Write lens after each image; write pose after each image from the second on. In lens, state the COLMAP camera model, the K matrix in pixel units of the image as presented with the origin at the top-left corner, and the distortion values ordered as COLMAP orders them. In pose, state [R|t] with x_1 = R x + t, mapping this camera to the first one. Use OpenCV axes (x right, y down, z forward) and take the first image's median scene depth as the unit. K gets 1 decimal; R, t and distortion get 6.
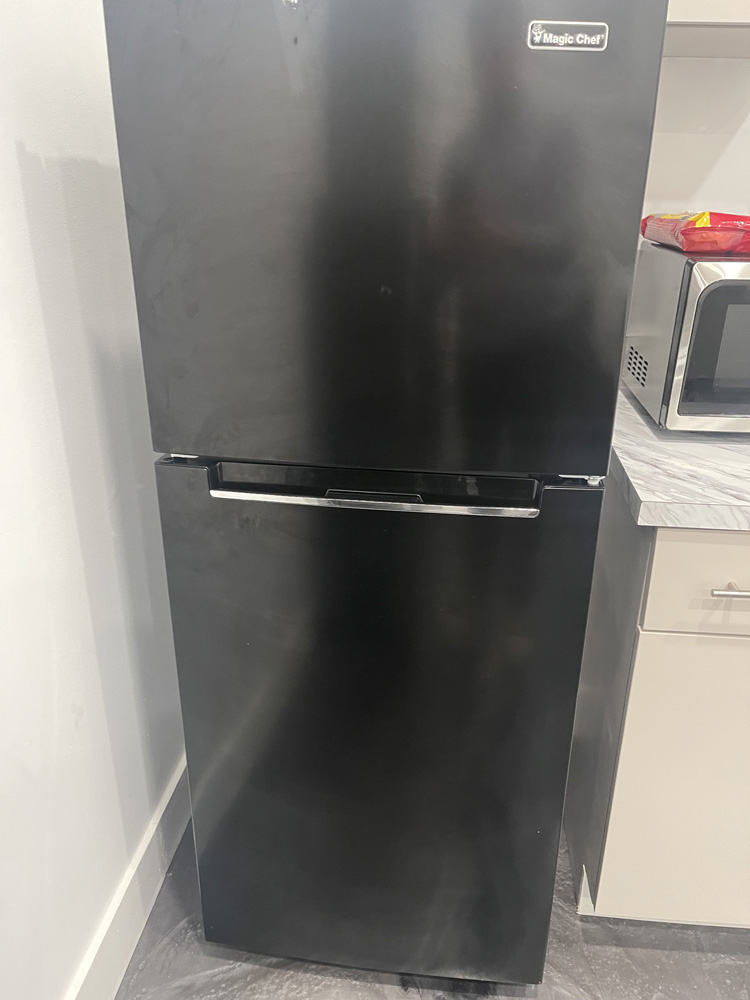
lens RADIAL K [[769.0, 0, 373.9], [0, 769.0, 498.8], [0, 0, 1]] dist [0.058208, -0.071349]
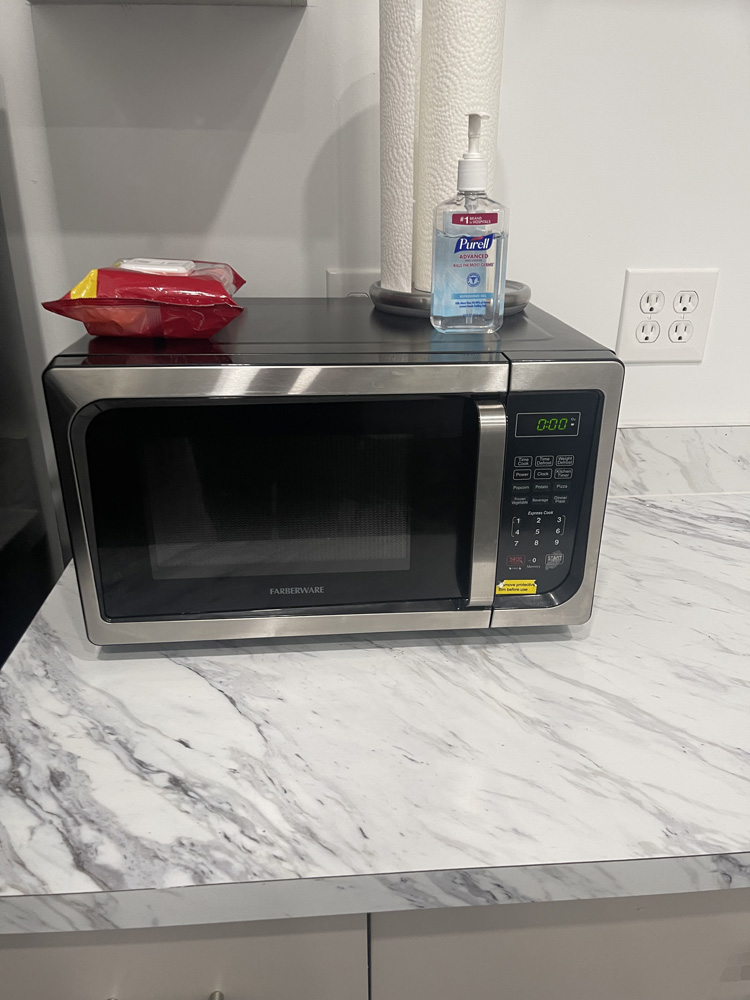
lens RADIAL K [[769.0, 0, 375.6], [0, 769.0, 502.1], [0, 0, 1]] dist [0.058208, -0.071349]
pose [[0.984157, -0.066575, 0.164324, 0.530694], [0.065726, 0.997781, 0.010606, -0.200009], [-0.164666, 0.000363, 0.986349, 0.429652]]
